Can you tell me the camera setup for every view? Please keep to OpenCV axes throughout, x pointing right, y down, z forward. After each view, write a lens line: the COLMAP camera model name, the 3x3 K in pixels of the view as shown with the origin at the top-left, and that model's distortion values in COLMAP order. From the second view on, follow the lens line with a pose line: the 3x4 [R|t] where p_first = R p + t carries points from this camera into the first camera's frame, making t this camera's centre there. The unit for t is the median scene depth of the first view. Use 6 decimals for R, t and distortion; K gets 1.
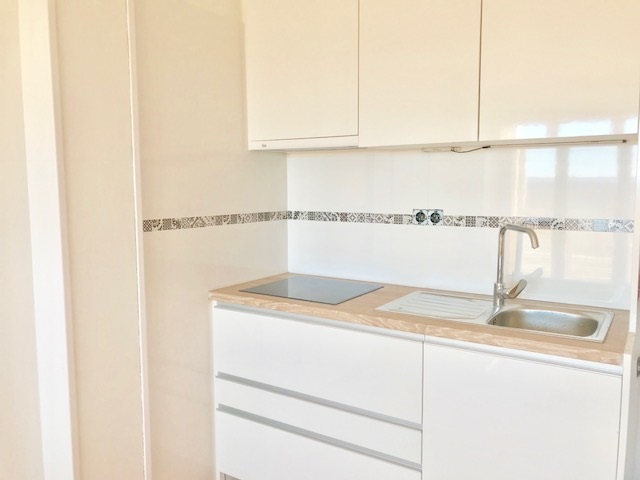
lens RADIAL K [[533.6, 0, 318.2], [0, 533.6, 244.6], [0, 0, 1]] dist [0.070454, -0.059003]
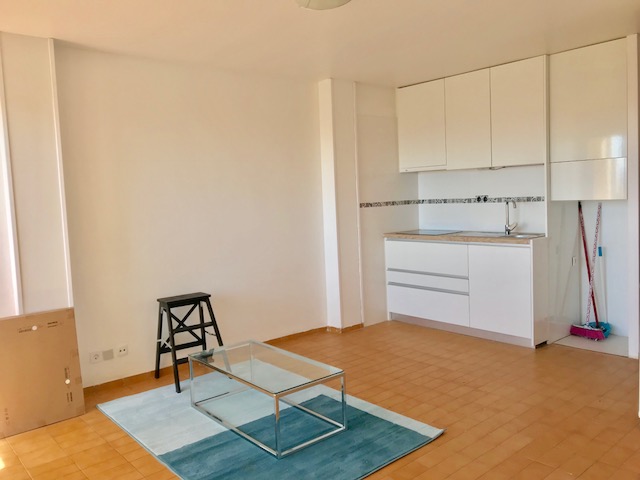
lens RADIAL K [[533.6, 0, 314.2], [0, 533.6, 238.4], [0, 0, 1]] dist [0.070454, -0.059003]
pose [[0.959746, -0.013725, -0.280532, 0.157692], [0.008338, 0.999757, -0.020385, 0.147498], [0.280744, 0.017225, 0.959628, -1.295648]]
